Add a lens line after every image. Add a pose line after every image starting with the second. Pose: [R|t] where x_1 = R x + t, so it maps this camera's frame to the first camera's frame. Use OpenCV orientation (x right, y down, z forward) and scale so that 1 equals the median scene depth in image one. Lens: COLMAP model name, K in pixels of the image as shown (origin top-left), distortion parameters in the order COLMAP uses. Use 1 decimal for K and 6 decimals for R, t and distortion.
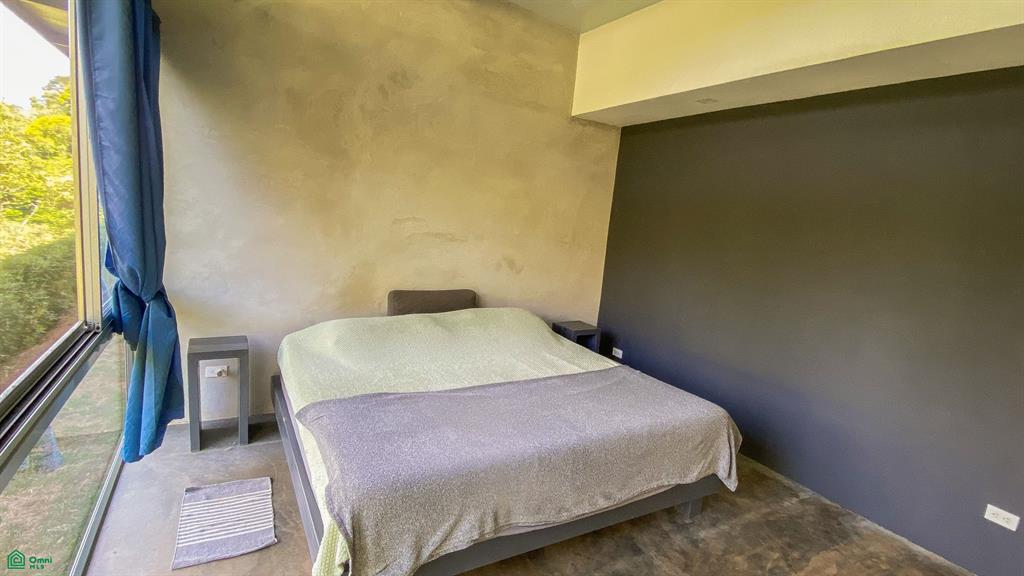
lens RADIAL K [[490.1, 0, 499.7], [0, 490.1, 292.1], [0, 0, 1]] dist [0.004969, 0.000090]
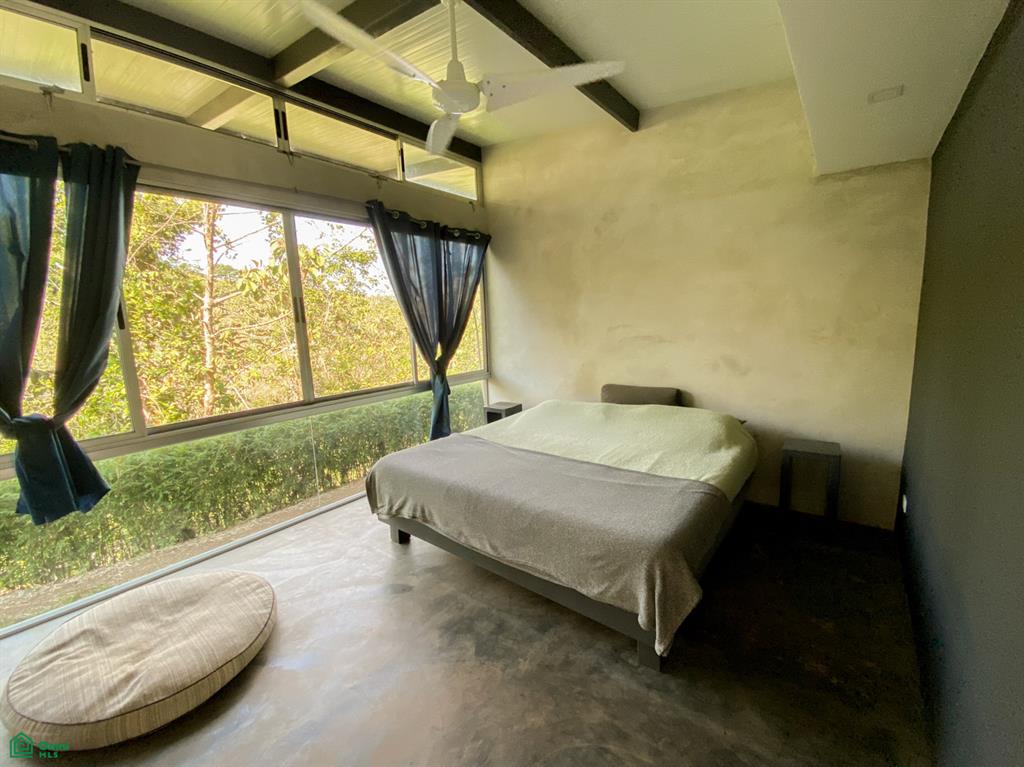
lens RADIAL K [[415.5, 0, 512.0], [0, 415.5, 383.5], [0, 0, 1]] dist [0.033167, -0.025692]
pose [[0.371128, 0.044048, -0.927536, 0.796302], [-0.077223, 0.996878, 0.016442, -0.002851], [0.925365, 0.065525, 0.373371, 0.429602]]
